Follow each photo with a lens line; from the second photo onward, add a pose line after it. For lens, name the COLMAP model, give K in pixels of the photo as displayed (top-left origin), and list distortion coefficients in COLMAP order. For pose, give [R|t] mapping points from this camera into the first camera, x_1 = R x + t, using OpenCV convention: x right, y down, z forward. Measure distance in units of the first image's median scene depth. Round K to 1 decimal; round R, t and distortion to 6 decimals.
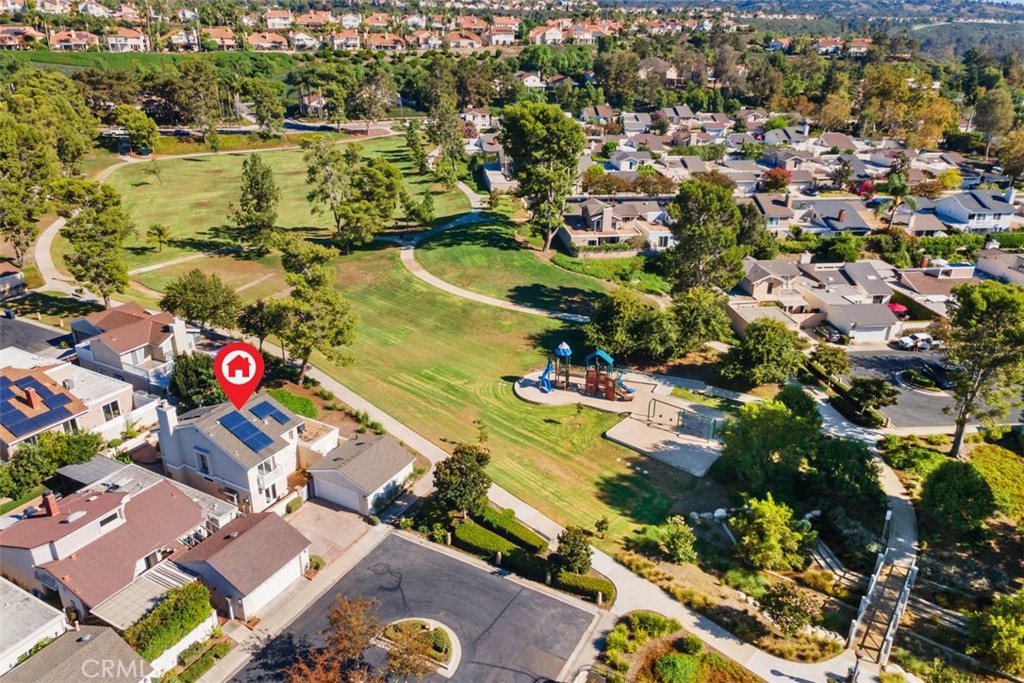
lens RADIAL K [[742.5, 0, 512.0], [0, 742.5, 341.5], [0, 0, 1]] dist [0.002826, 0.048905]
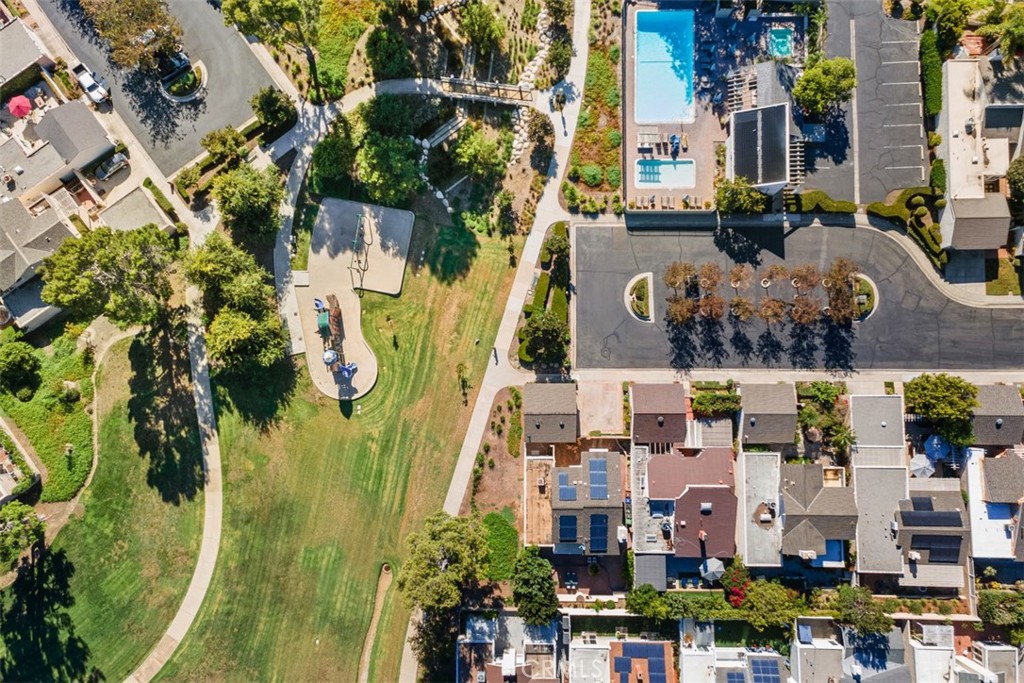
lens RADIAL K [[738.1, 0, 512.0], [0, 738.1, 341.5], [0, 0, 1]] dist [0.003267, 0.090822]
pose [[-0.489079, -0.872011, 0.019971, -0.060035], [0.344532, -0.172099, 0.922865, -0.915010], [-0.801311, 0.458235, 0.384606, 0.367604]]
